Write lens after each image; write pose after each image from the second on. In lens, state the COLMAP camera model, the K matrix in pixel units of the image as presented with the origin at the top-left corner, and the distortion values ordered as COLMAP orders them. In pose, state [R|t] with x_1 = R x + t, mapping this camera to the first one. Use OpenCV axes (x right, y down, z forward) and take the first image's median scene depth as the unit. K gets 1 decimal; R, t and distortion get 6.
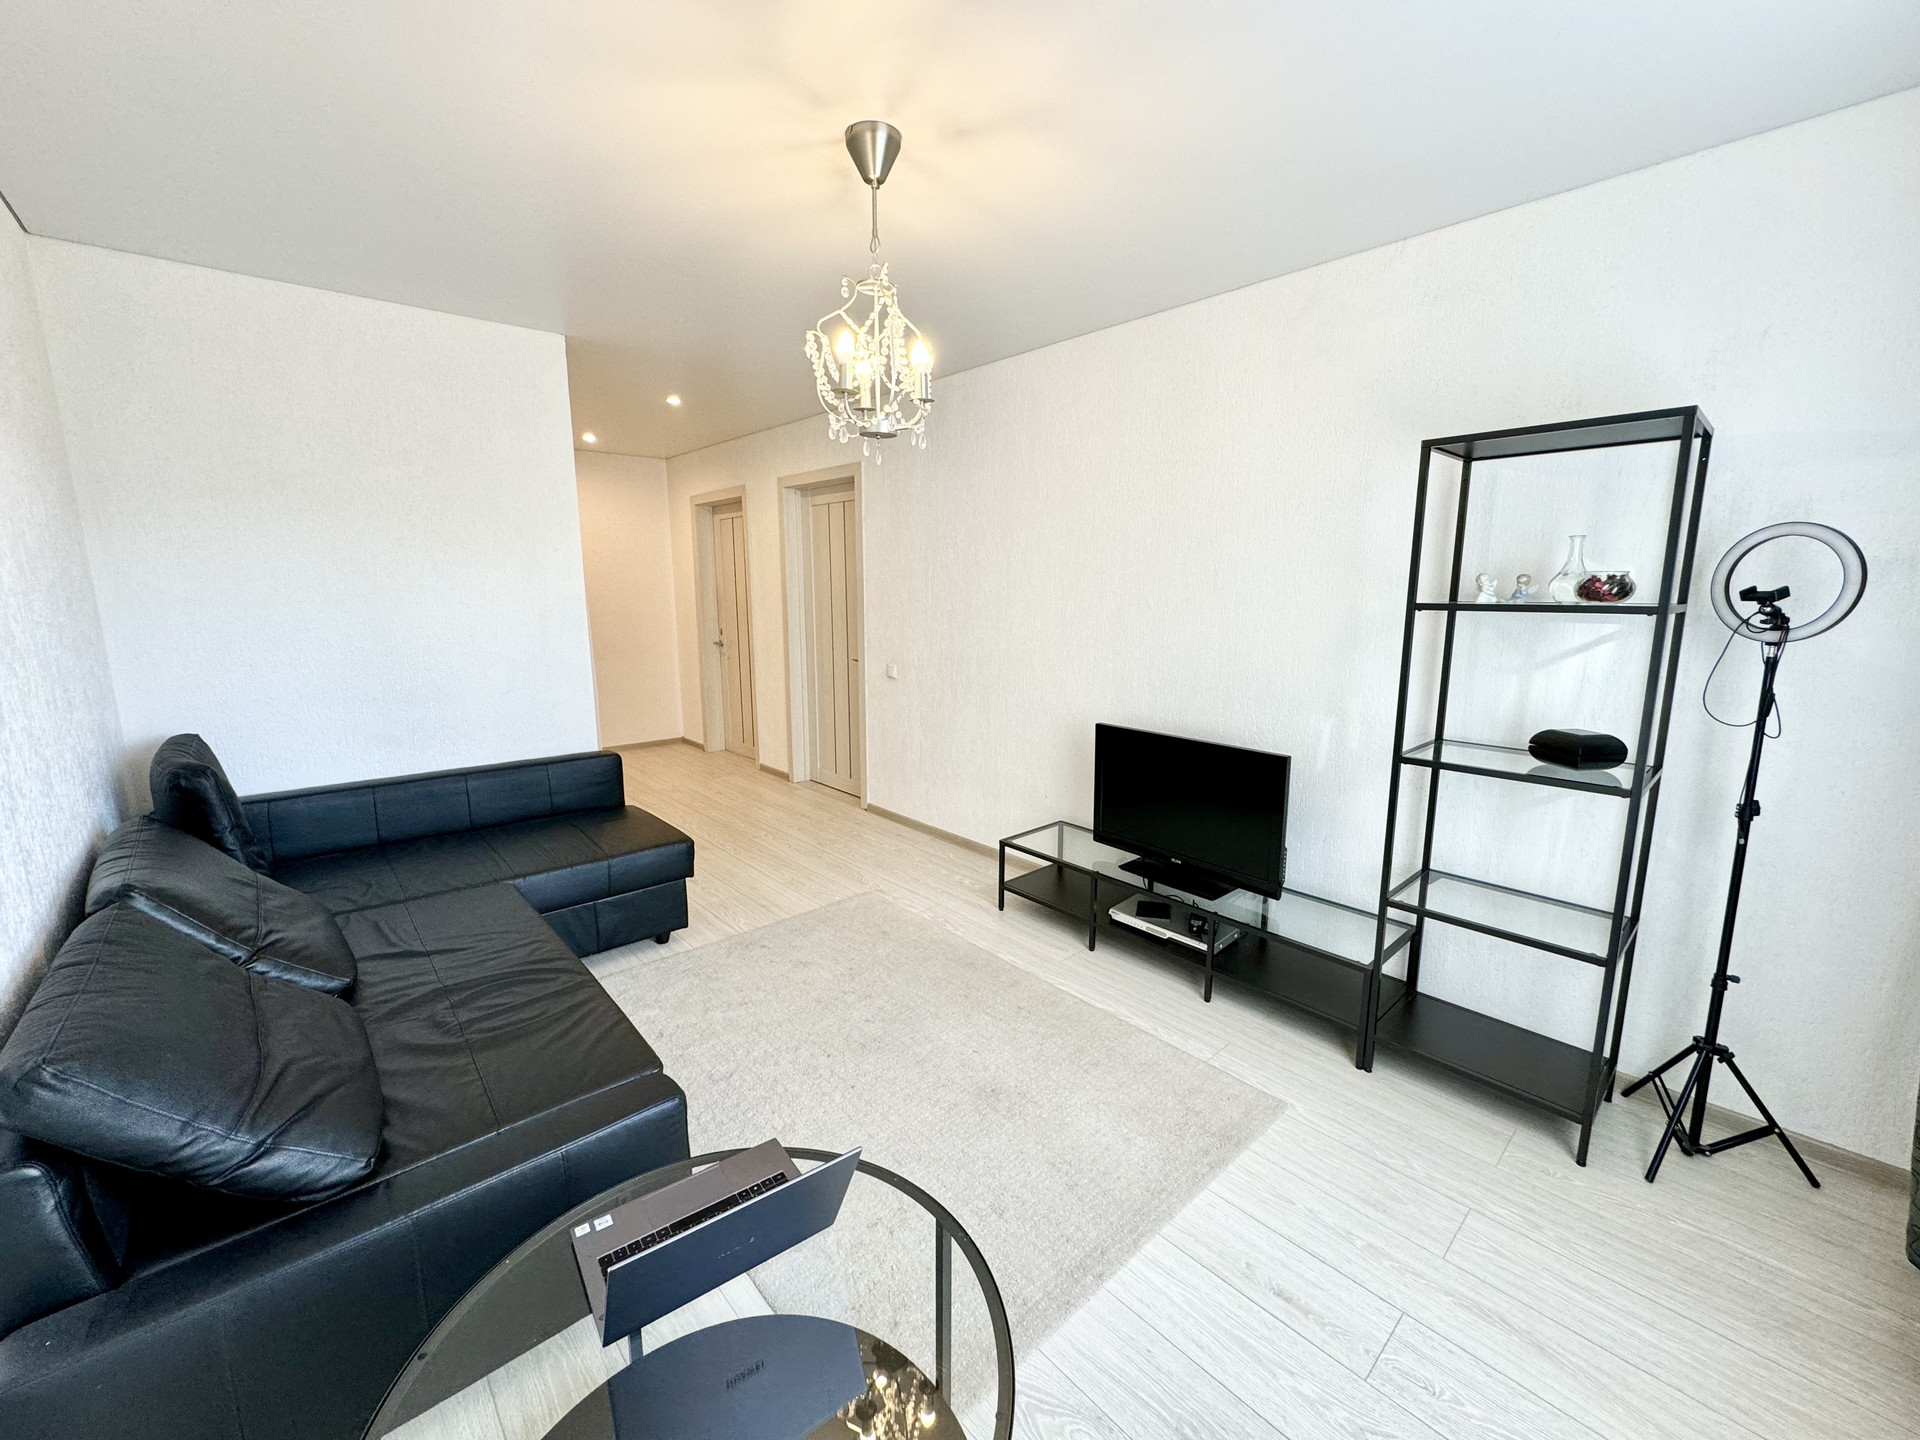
lens RADIAL K [[766.0, 0, 963.6], [0, 766.0, 716.2], [0, 0, 1]] dist [-0.004239, 0.000728]
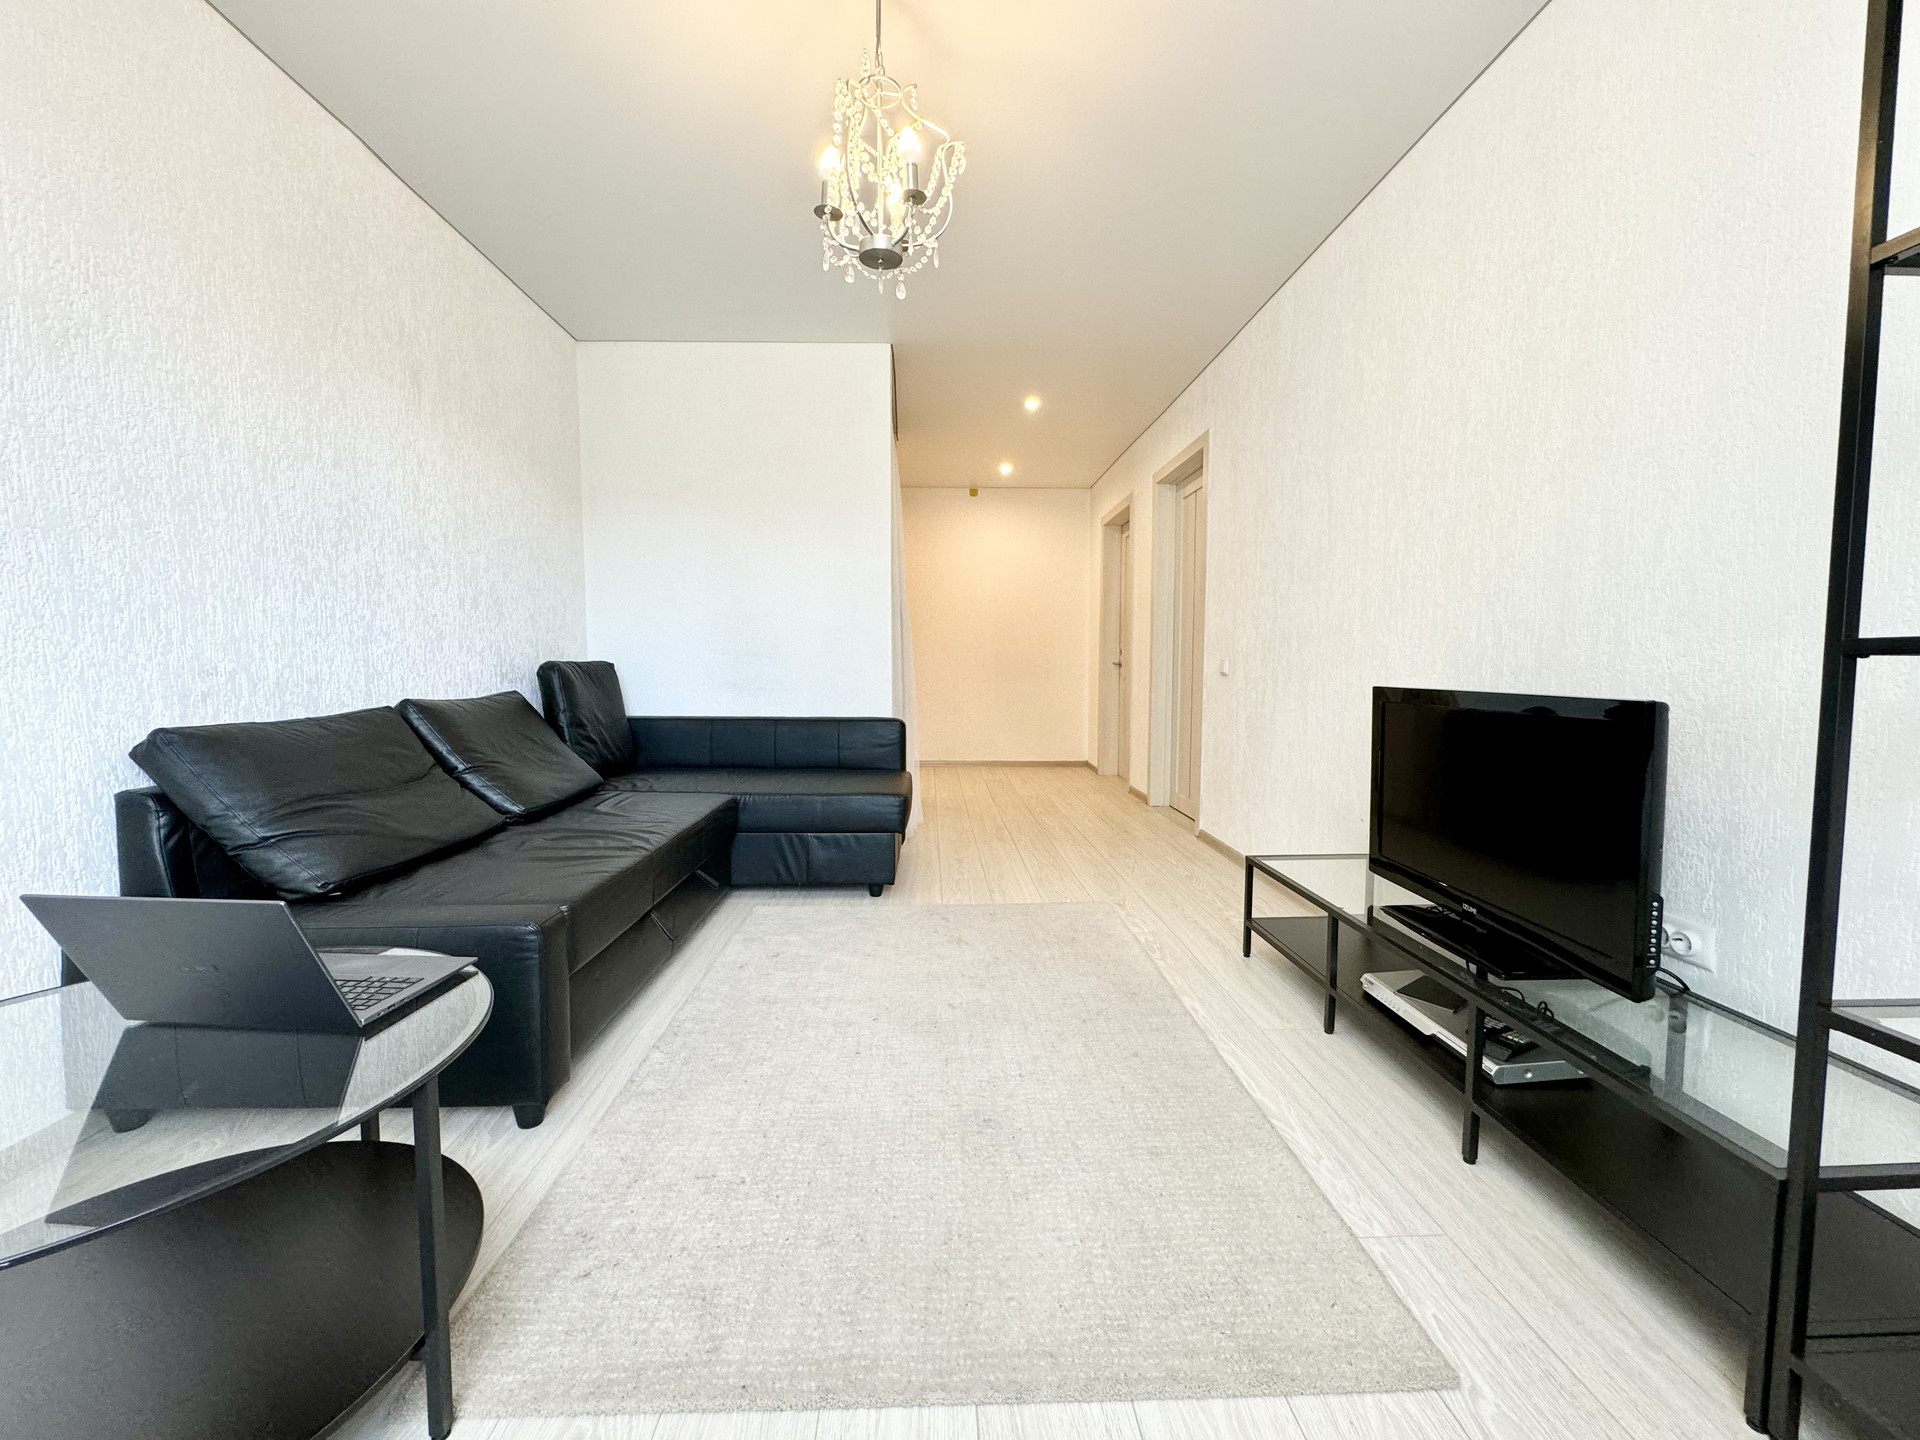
lens RADIAL K [[766.0, 0, 957.7], [0, 766.0, 717.0], [0, 0, 1]] dist [-0.004239, 0.000728]
pose [[0.765324, 0.044690, -0.642092, 0.322195], [-0.110806, 0.991841, -0.063039, 0.116187], [0.634036, 0.119393, 0.764032, 0.277944]]
